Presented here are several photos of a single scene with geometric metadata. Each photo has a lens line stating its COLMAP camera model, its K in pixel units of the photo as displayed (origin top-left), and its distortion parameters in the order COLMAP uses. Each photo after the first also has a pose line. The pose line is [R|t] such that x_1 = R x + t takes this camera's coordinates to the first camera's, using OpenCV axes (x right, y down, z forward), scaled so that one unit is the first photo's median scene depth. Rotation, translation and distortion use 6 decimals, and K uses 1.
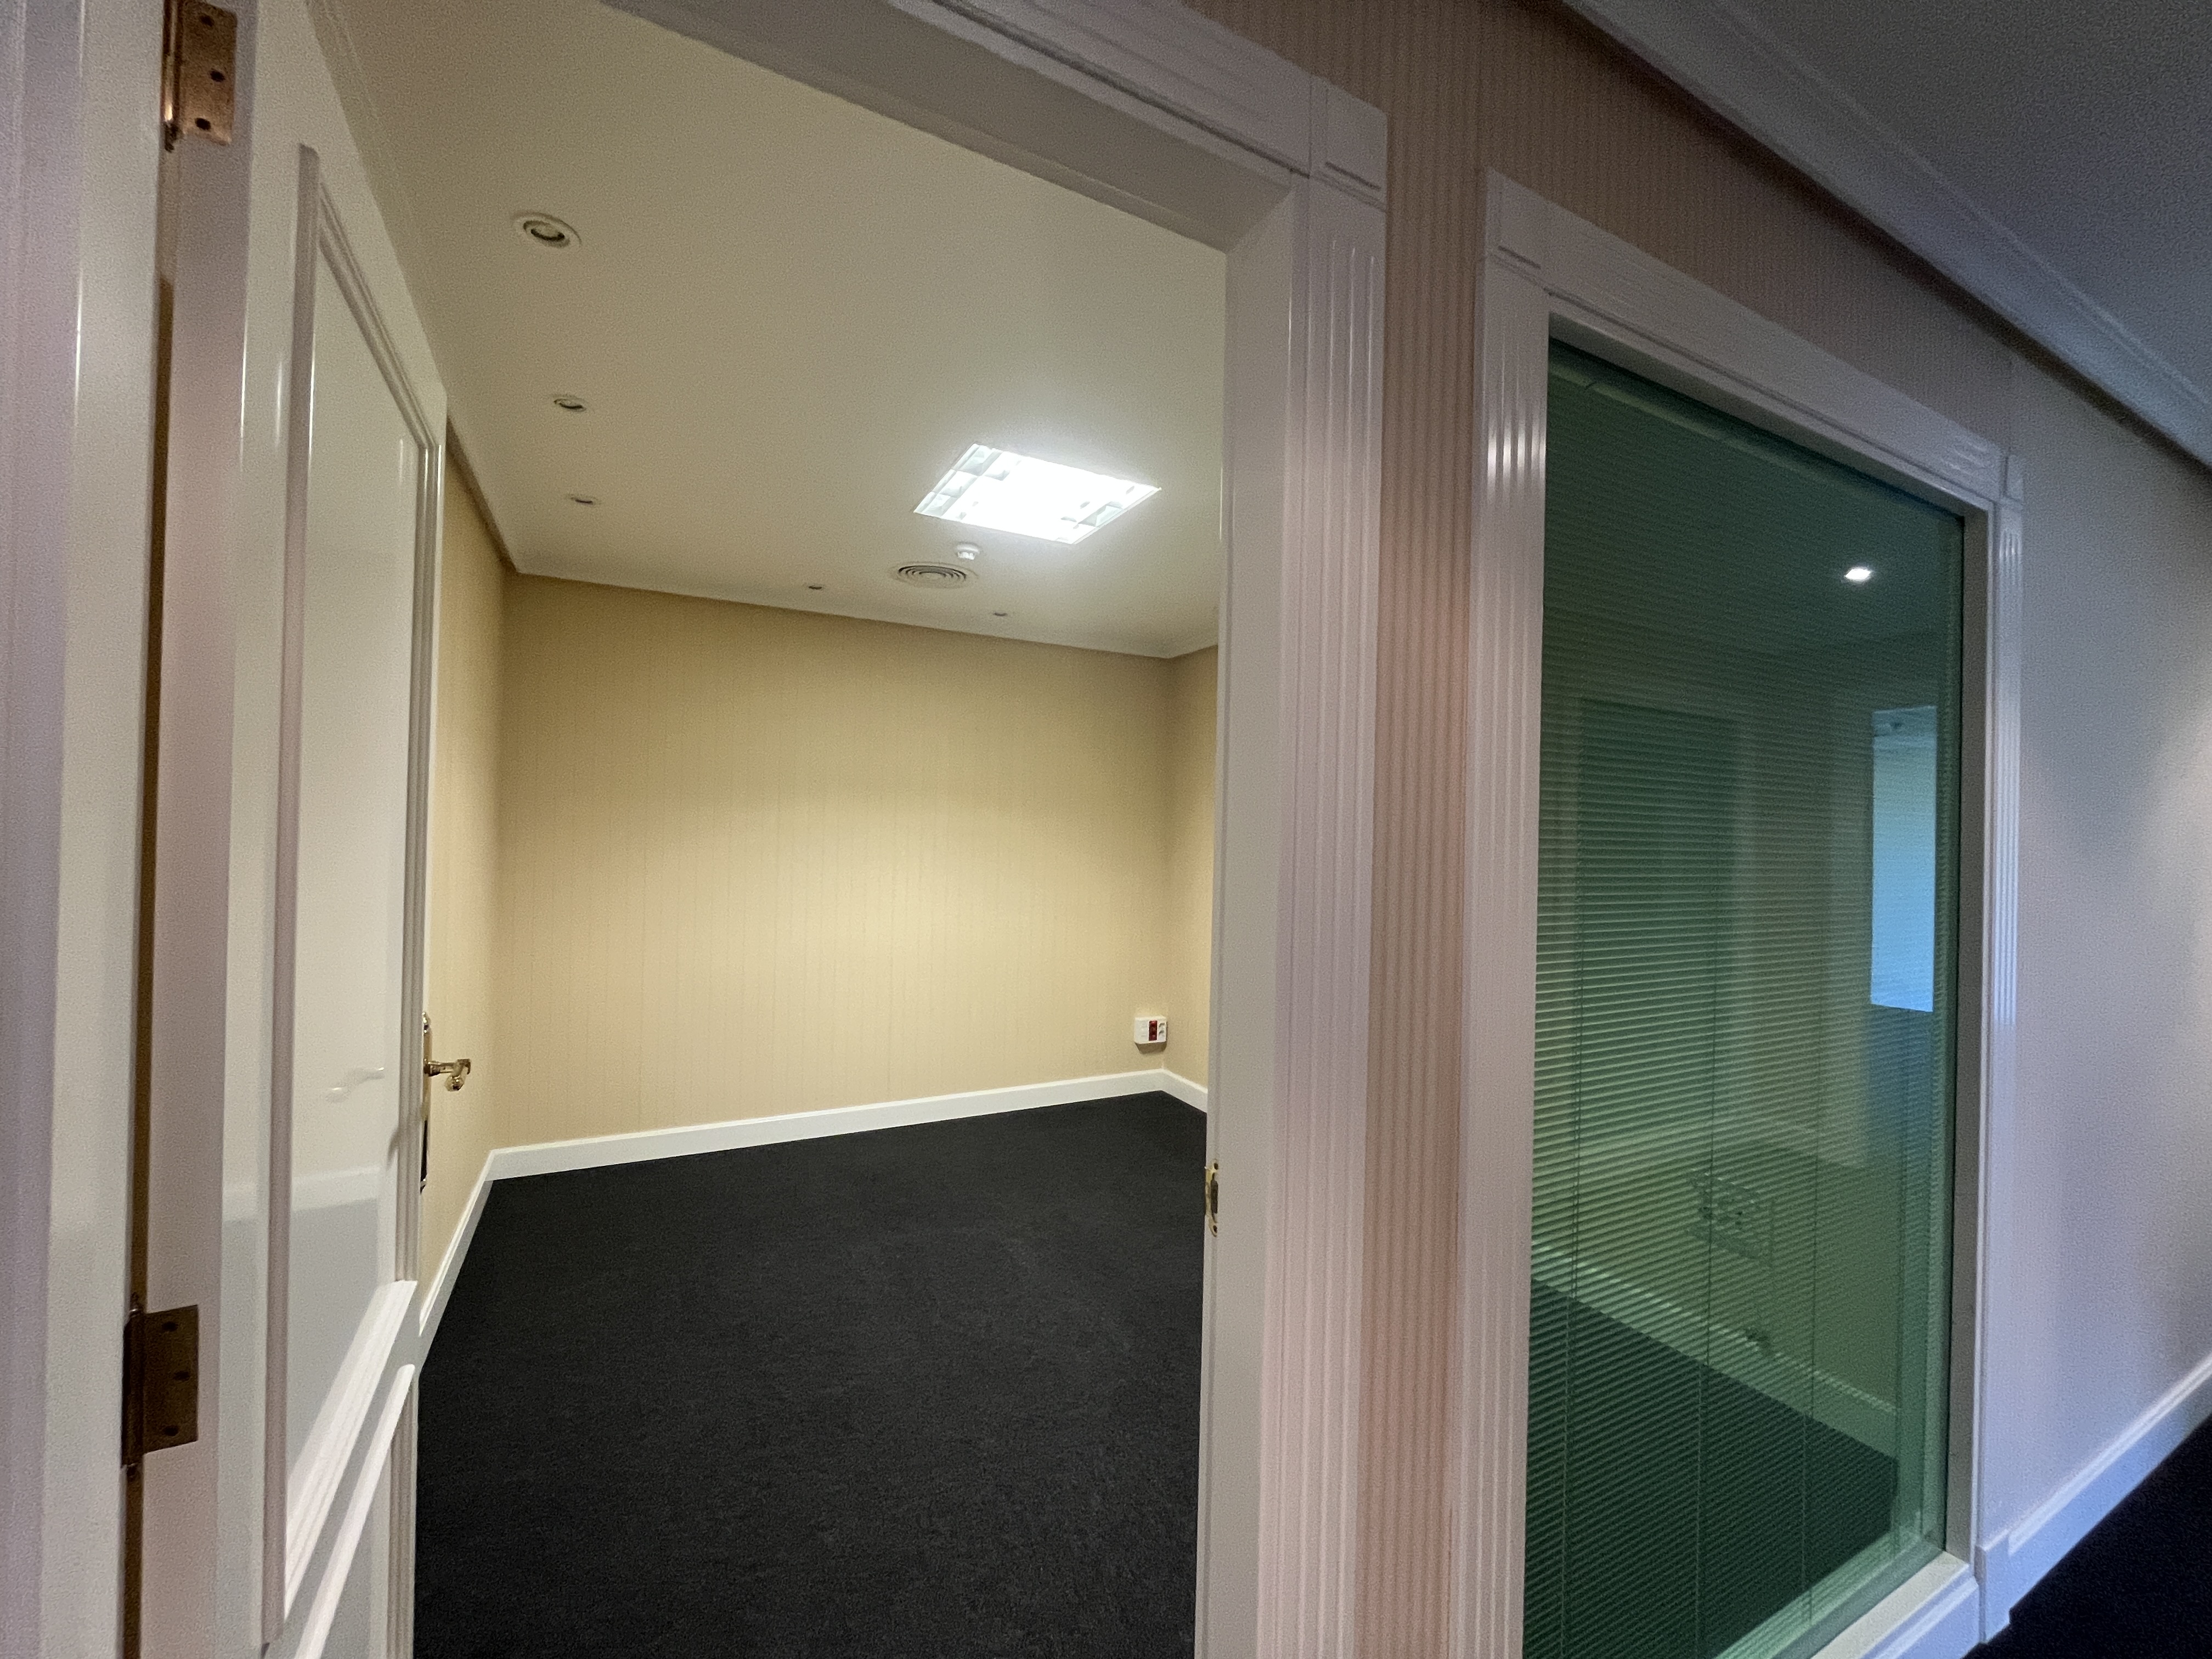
lens RADIAL K [[899.4, 0, 1098.1], [0, 899.4, 828.7], [0, 0, 1]] dist [-0.009707, -0.000102]
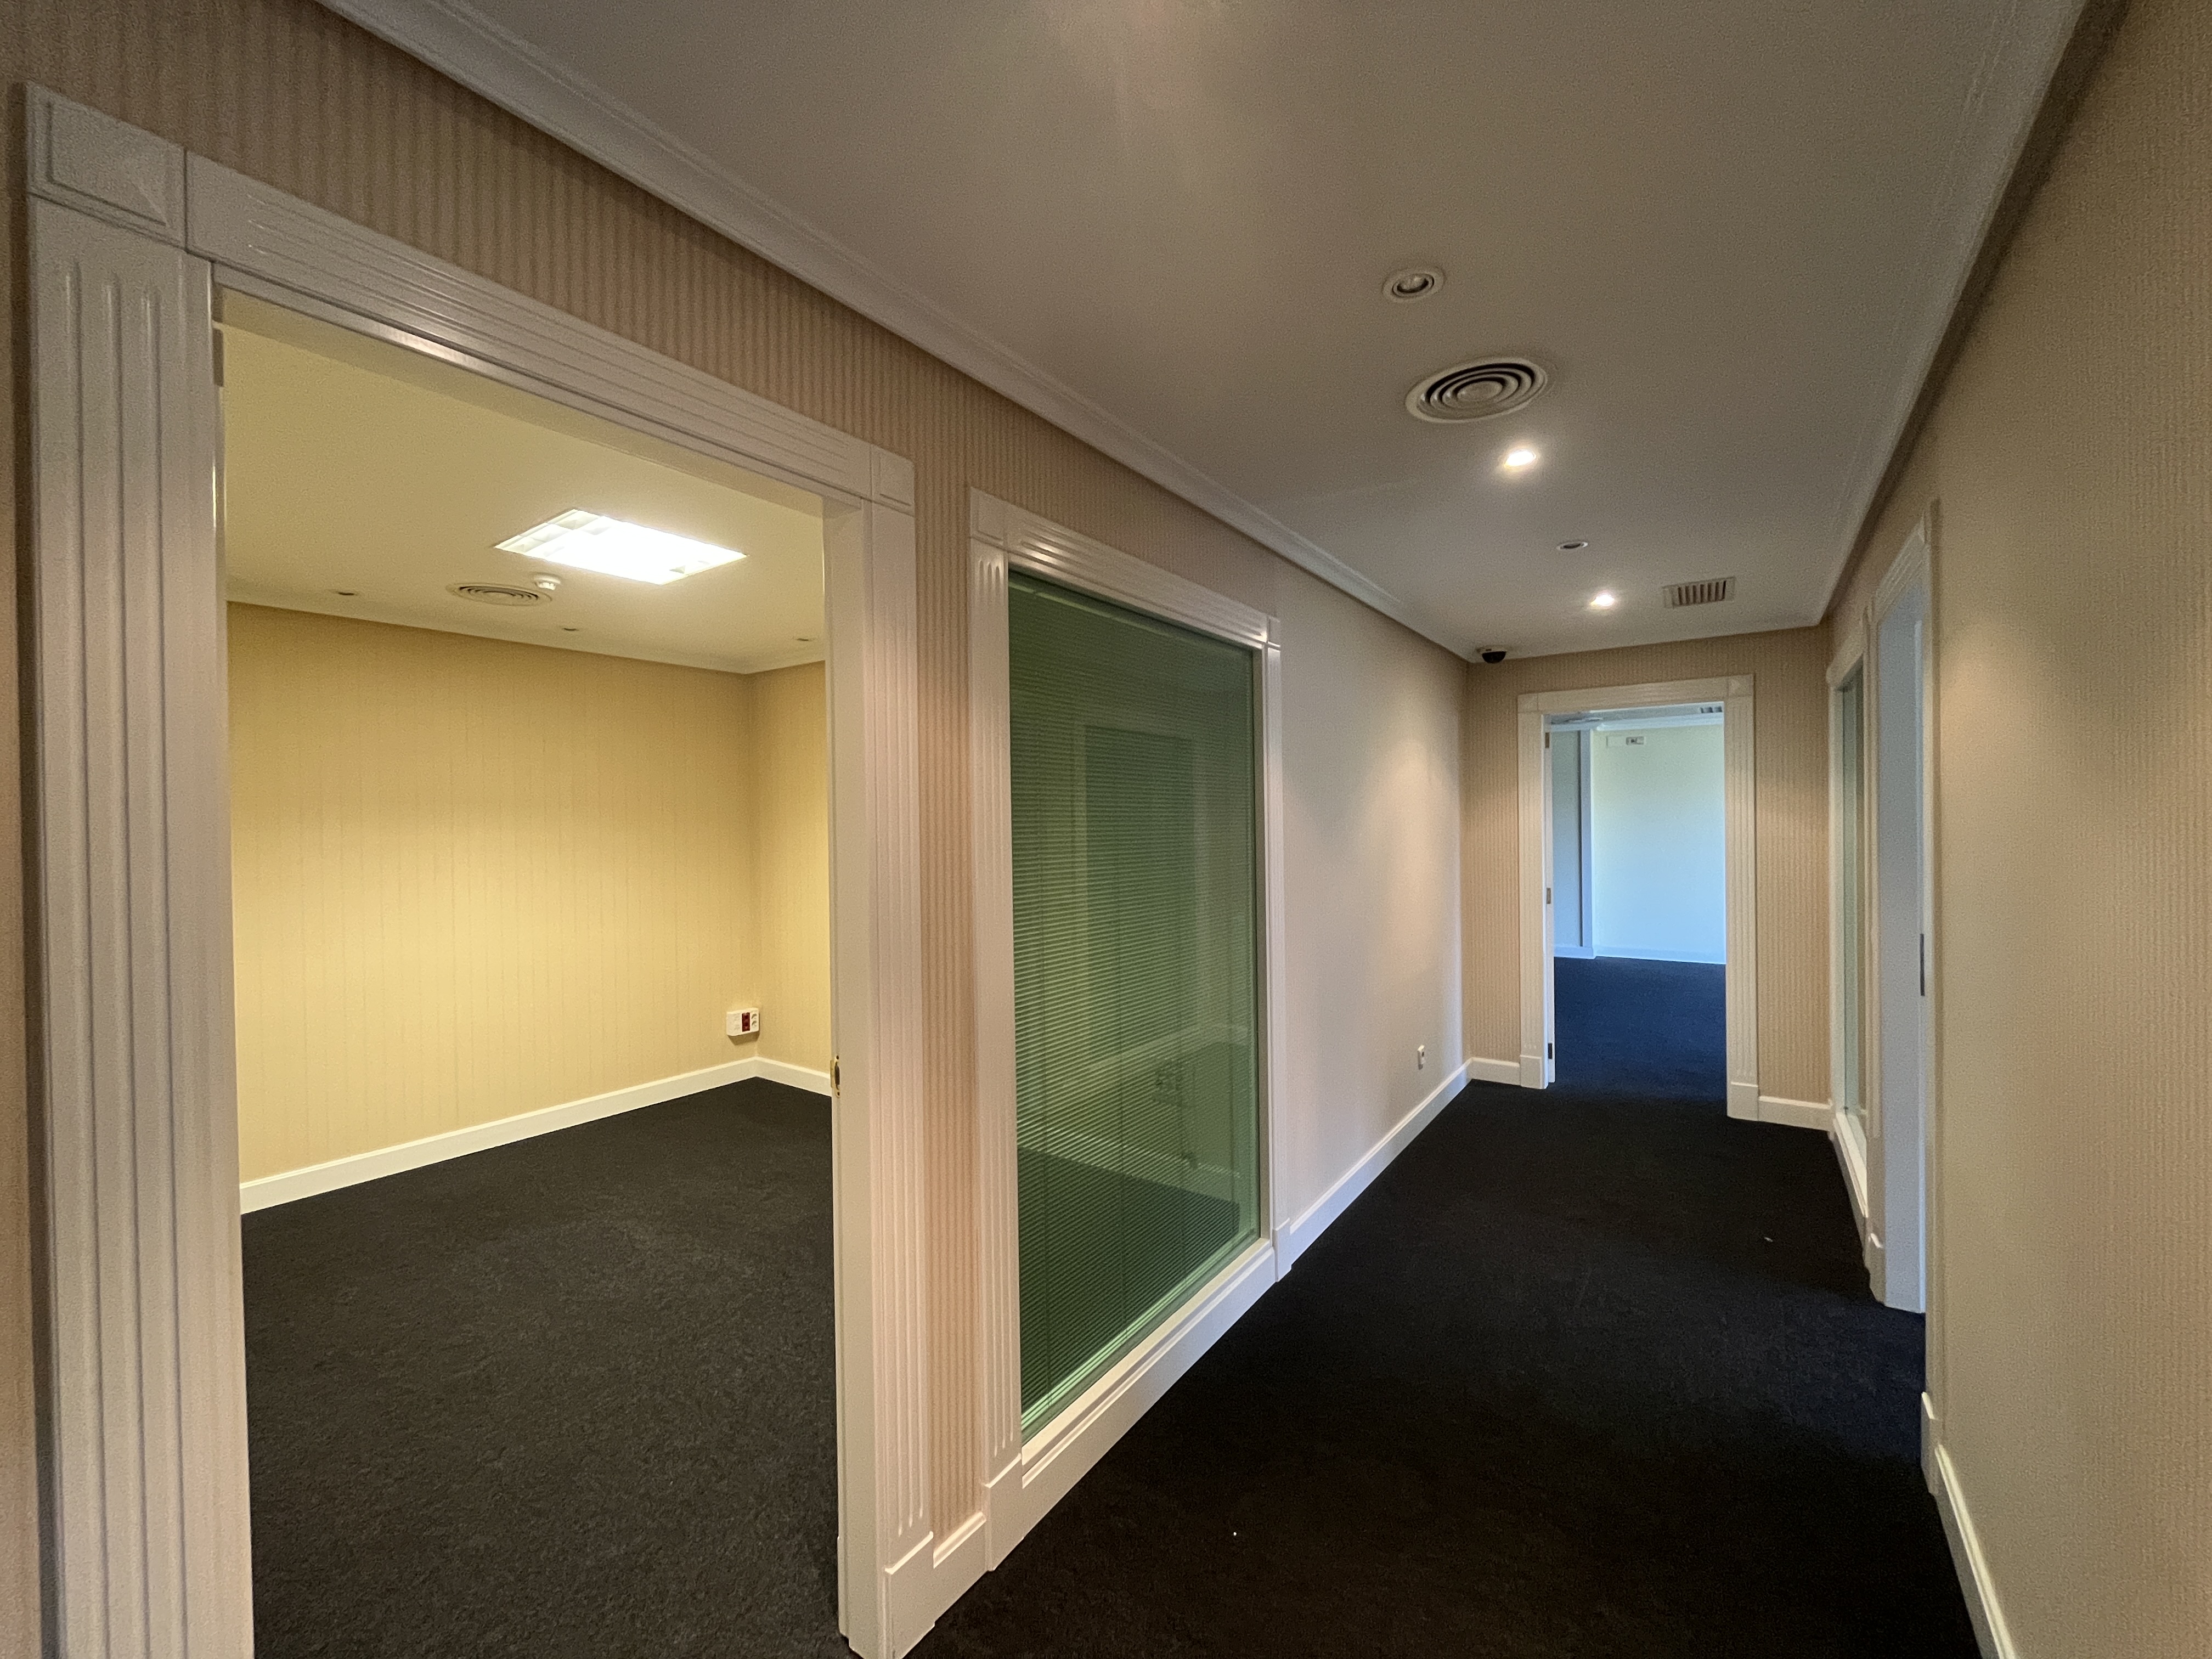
lens RADIAL K [[899.4, 0, 1098.1], [0, 899.4, 828.7], [0, 0, 1]] dist [-0.009707, -0.000102]
pose [[0.893167, -0.036819, 0.448216, -0.088416], [0.031417, 0.999316, 0.019485, -0.038101], [-0.448627, -0.003322, 0.893713, -0.379602]]
